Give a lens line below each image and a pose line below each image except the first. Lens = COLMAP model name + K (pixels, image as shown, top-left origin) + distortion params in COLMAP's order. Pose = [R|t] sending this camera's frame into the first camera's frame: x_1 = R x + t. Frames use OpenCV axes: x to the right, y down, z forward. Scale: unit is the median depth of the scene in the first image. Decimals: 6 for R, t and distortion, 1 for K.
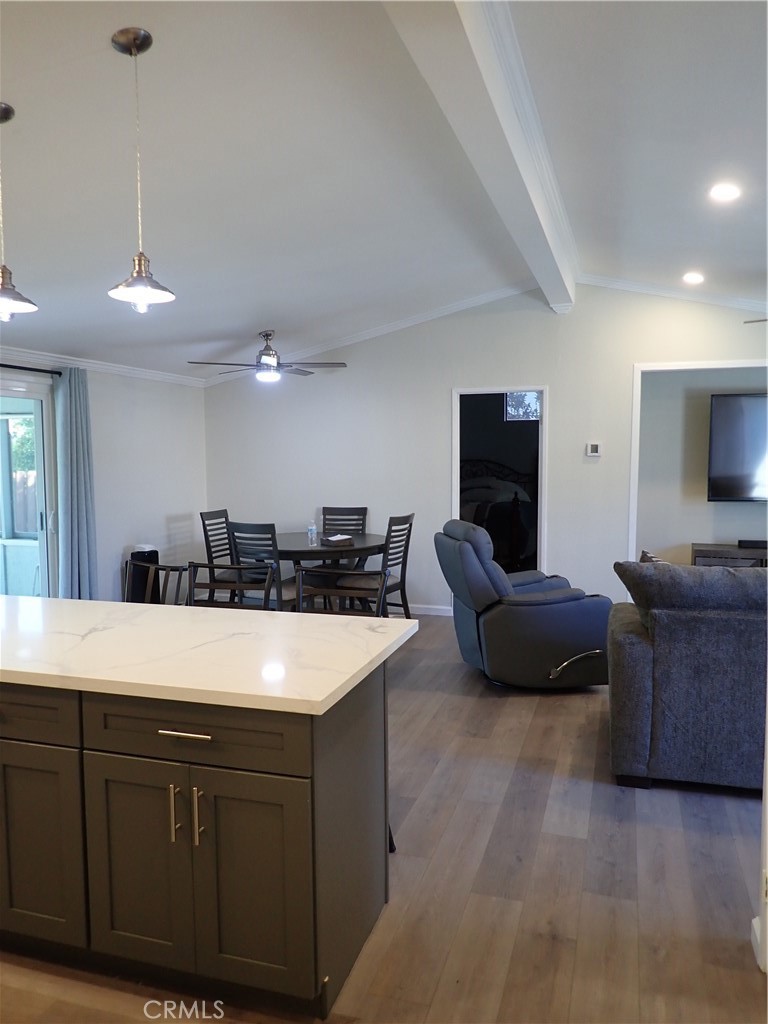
lens RADIAL K [[757.9, 0, 379.9], [0, 757.9, 506.7], [0, 0, 1]] dist [0.010944, -0.023009]
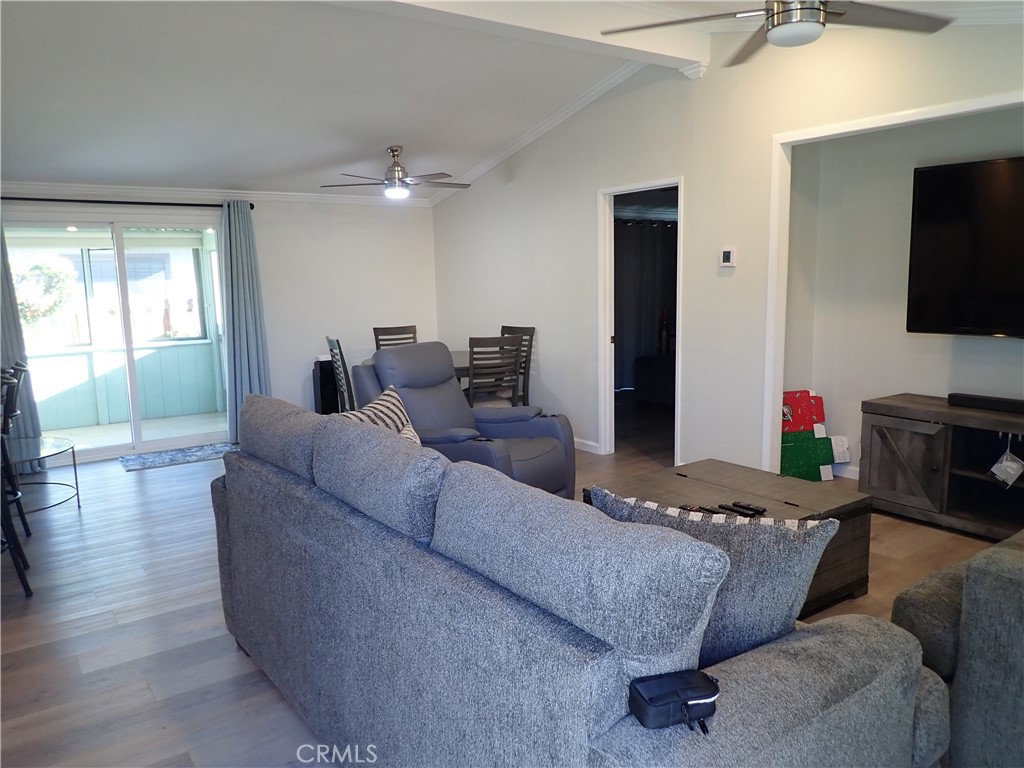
lens RADIAL K [[757.9, 0, 507.0], [0, 757.9, 390.2], [0, 0, 1]] dist [0.010944, -0.023009]
pose [[0.803195, 0.075318, -0.590935, 0.574263], [-0.023756, 0.995236, 0.094560, -0.010863], [0.595242, -0.061912, 0.801158, 0.263530]]
